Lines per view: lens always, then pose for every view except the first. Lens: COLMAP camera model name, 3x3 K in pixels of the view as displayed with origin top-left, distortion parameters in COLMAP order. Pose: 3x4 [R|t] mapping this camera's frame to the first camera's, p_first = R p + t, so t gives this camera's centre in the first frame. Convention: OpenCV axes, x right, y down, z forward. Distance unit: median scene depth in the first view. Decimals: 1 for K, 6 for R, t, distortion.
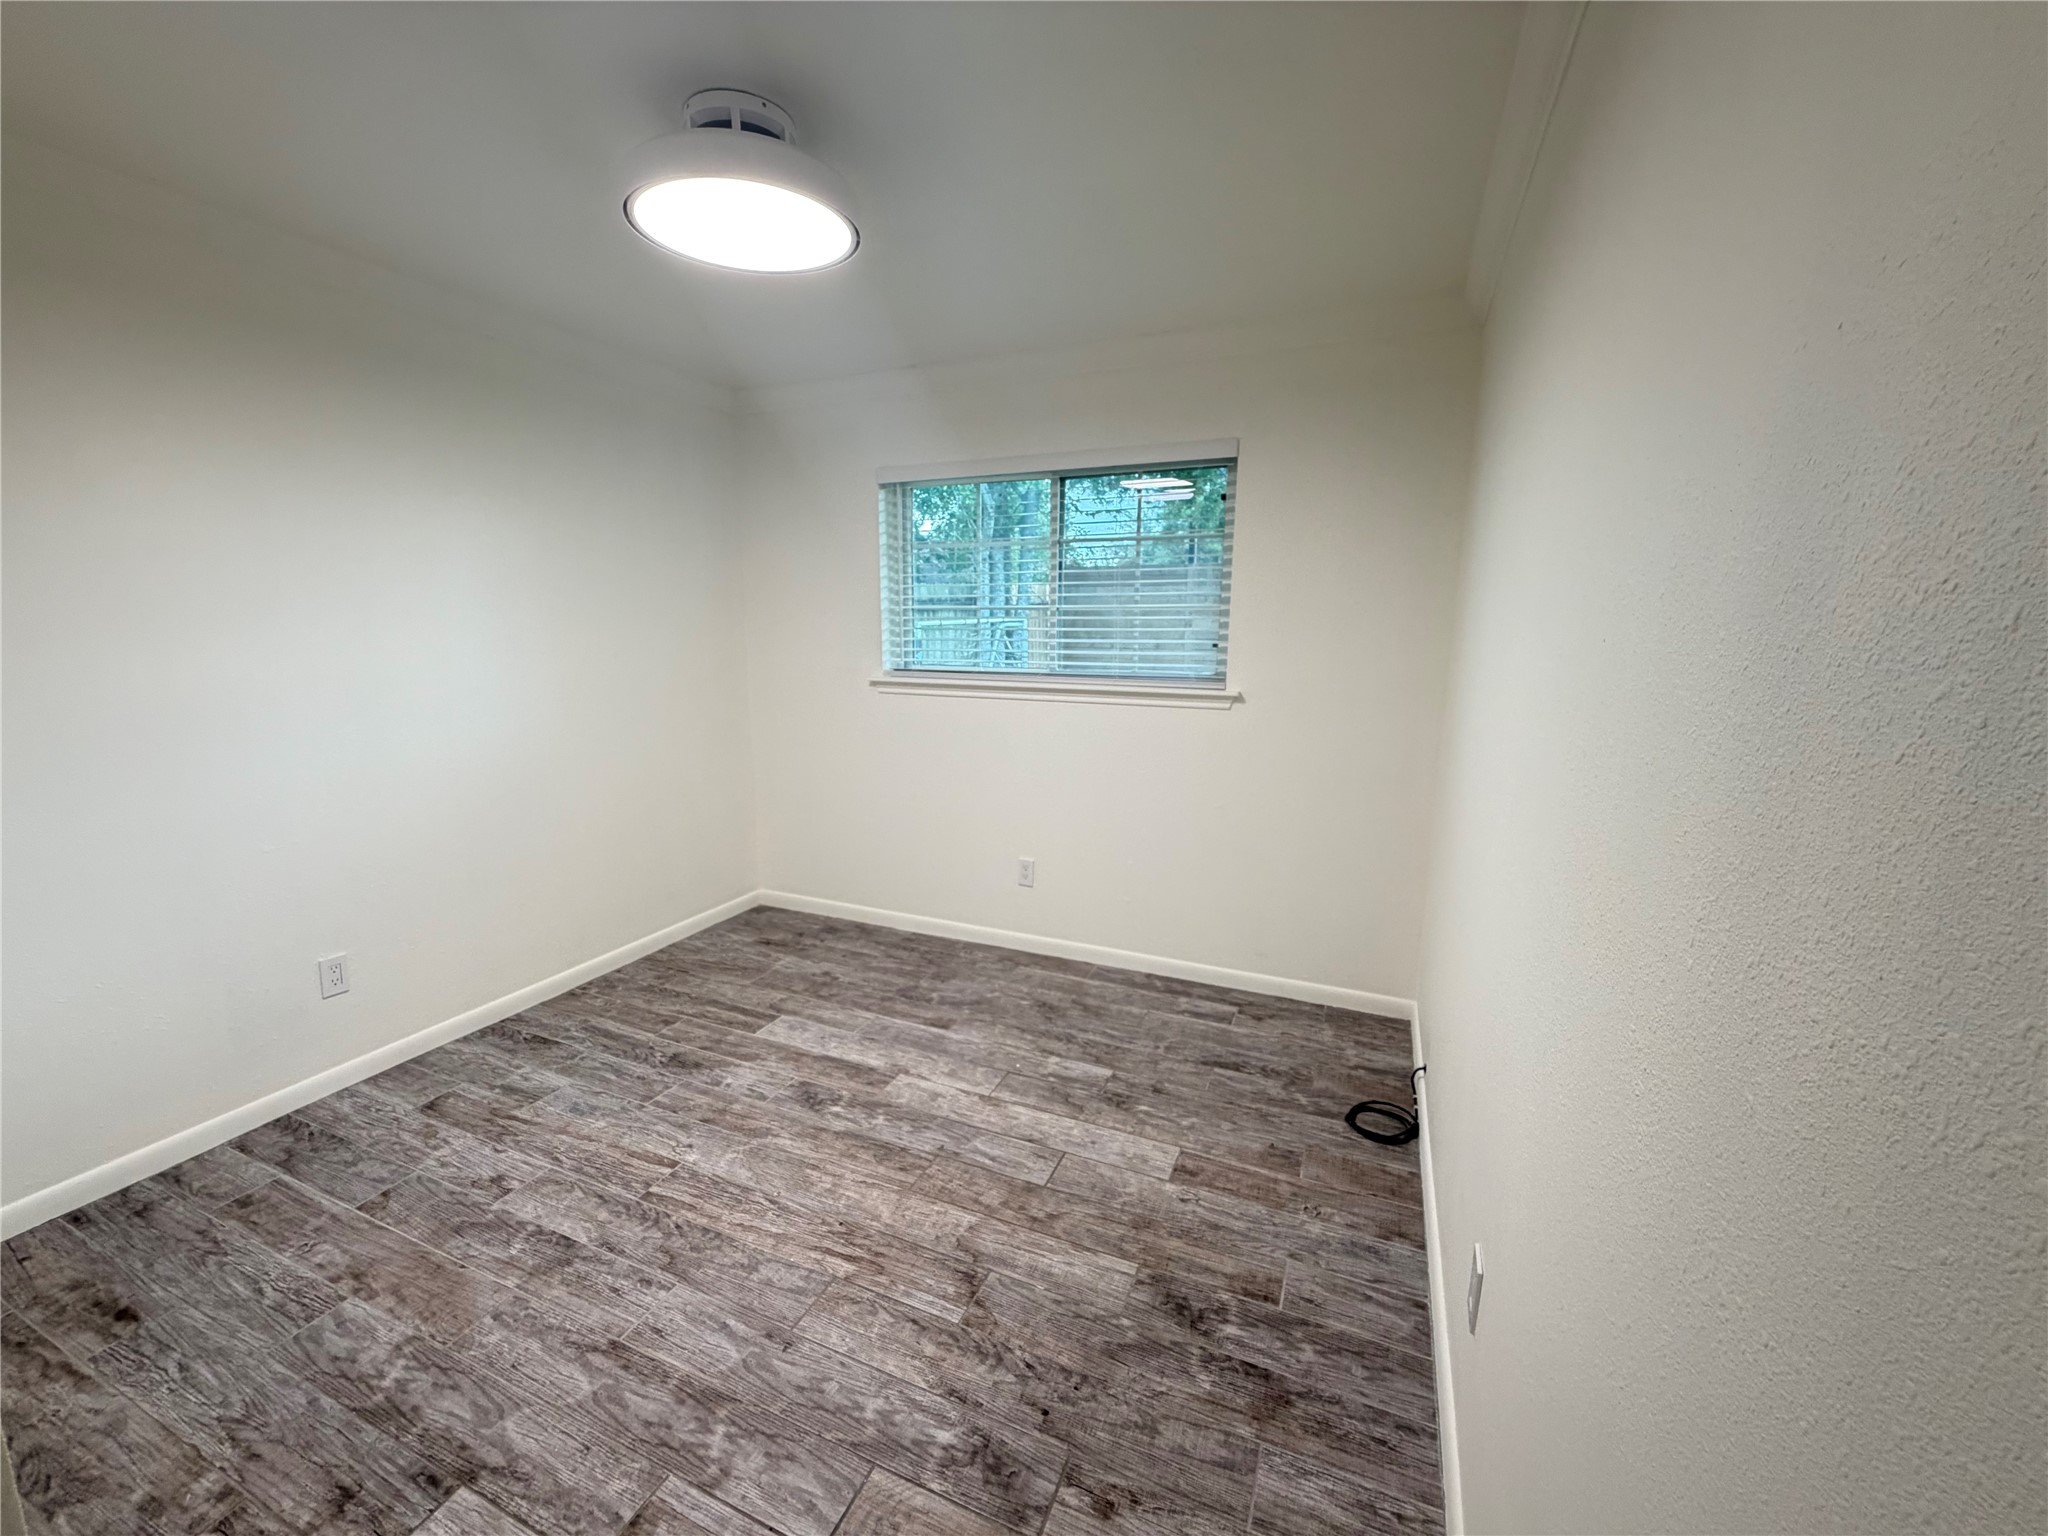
lens RADIAL K [[816.4, 0, 1018.2], [0, 816.4, 770.6], [0, 0, 1]] dist [0.000867, -0.000444]
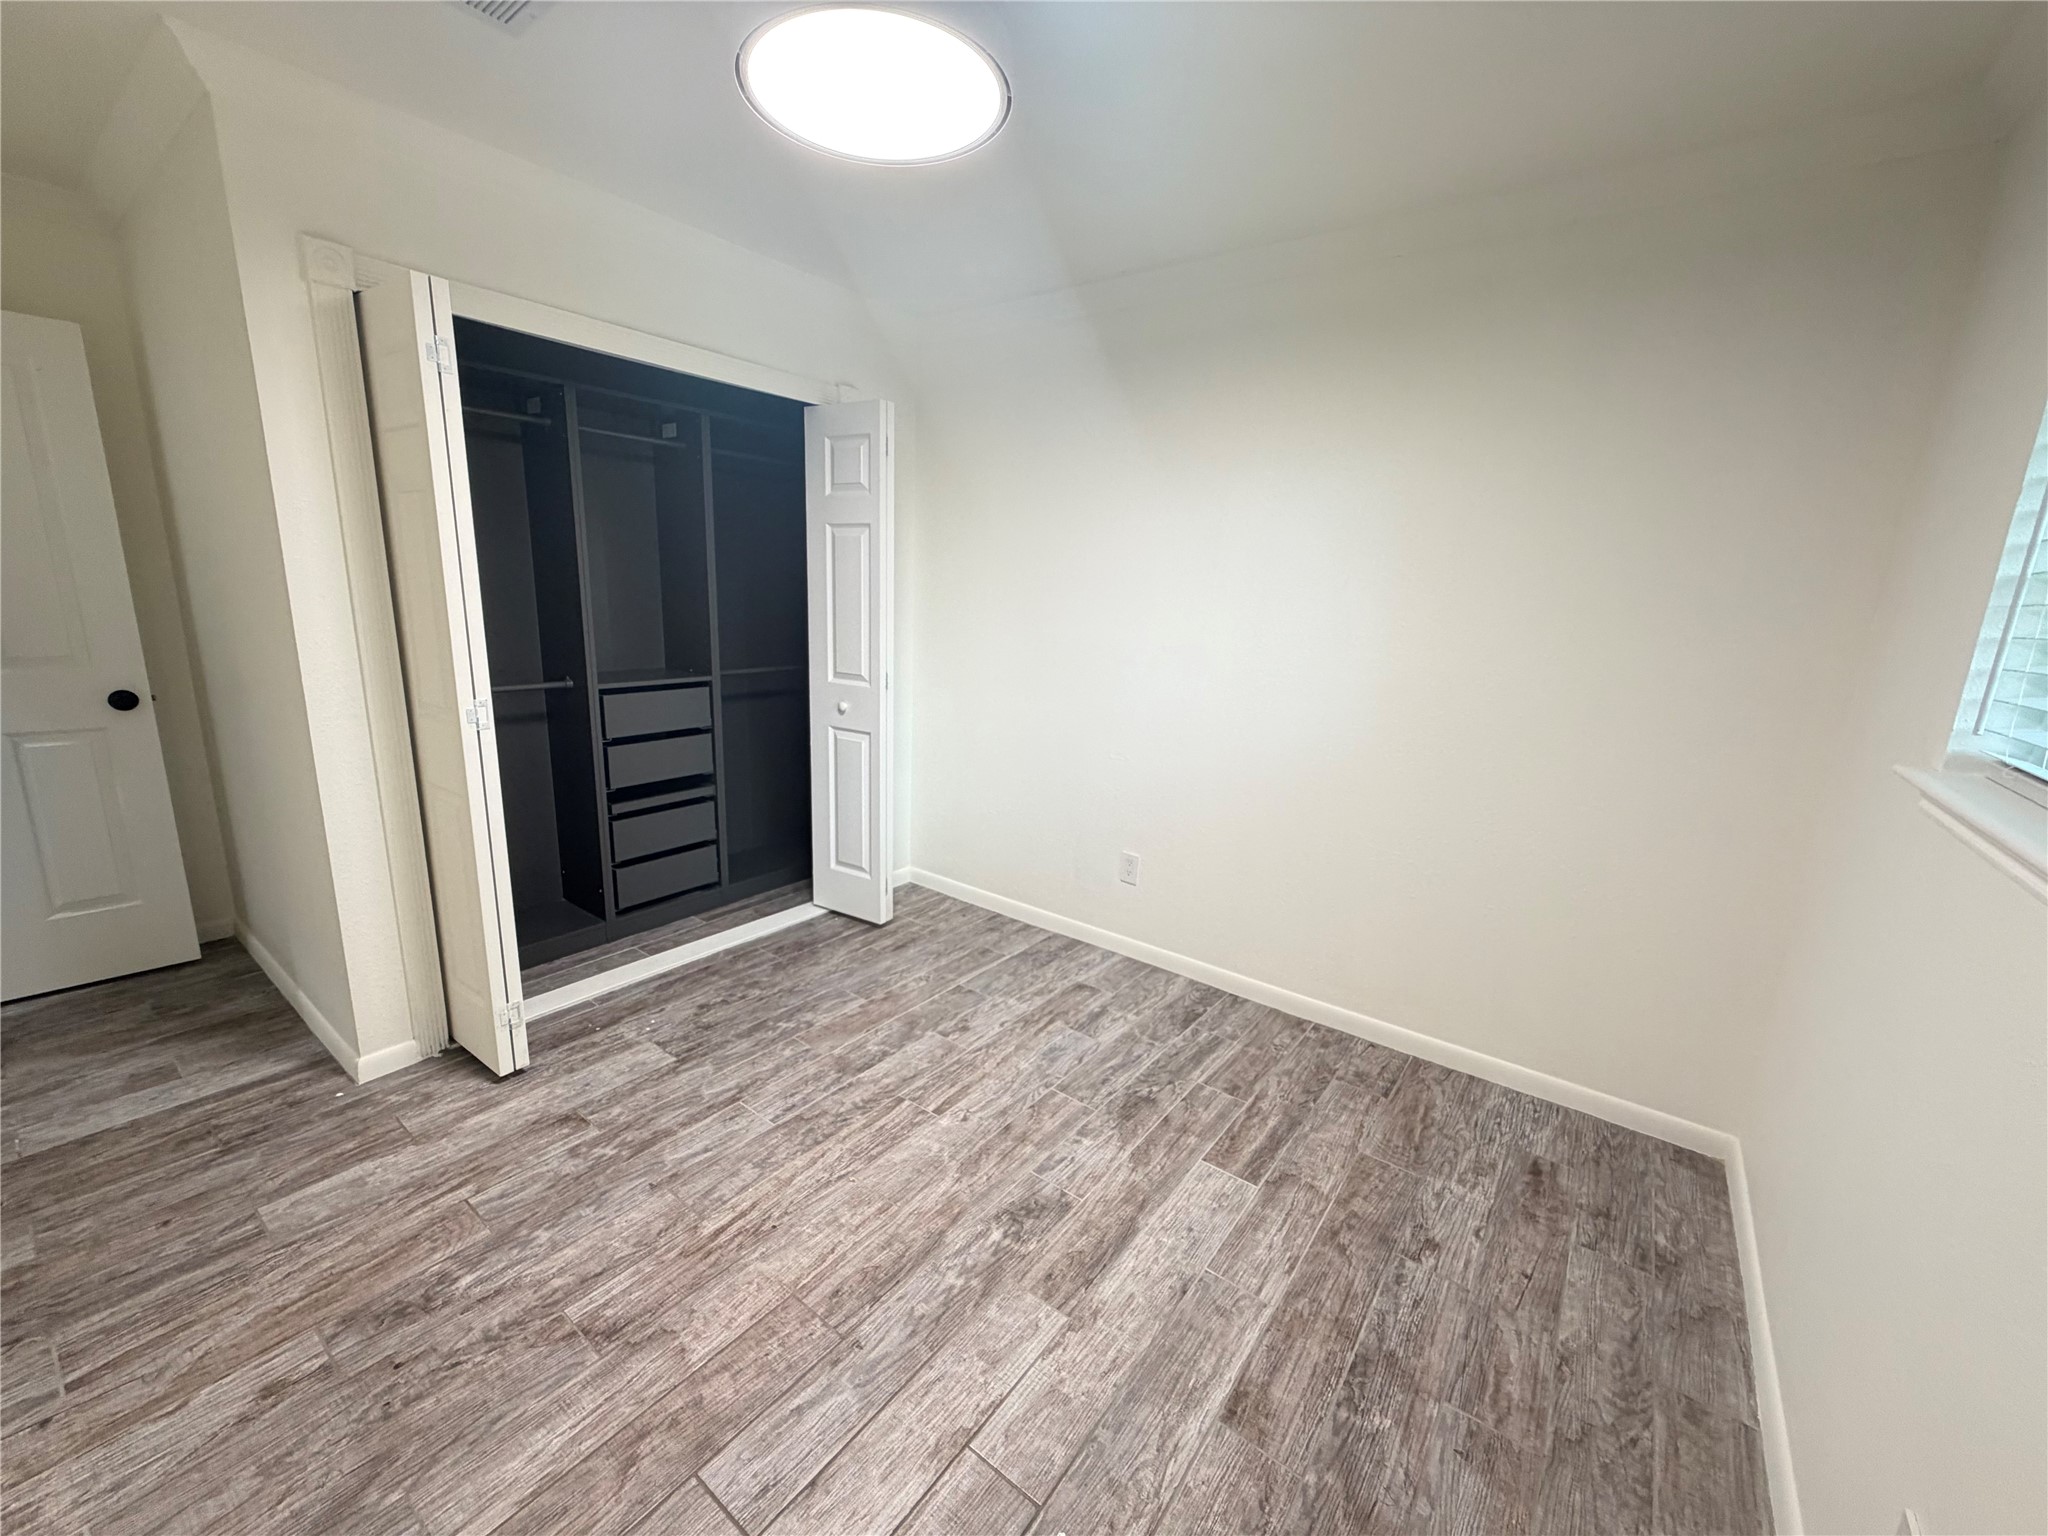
lens RADIAL K [[816.4, 0, 1018.2], [0, 816.4, 770.6], [0, 0, 1]] dist [0.000867, -0.000444]
pose [[-0.234148, 0.198504, -0.951720, 0.432691], [-0.213344, 0.944581, 0.249503, -0.193927], [0.948504, 0.261464, -0.178823, 1.128886]]
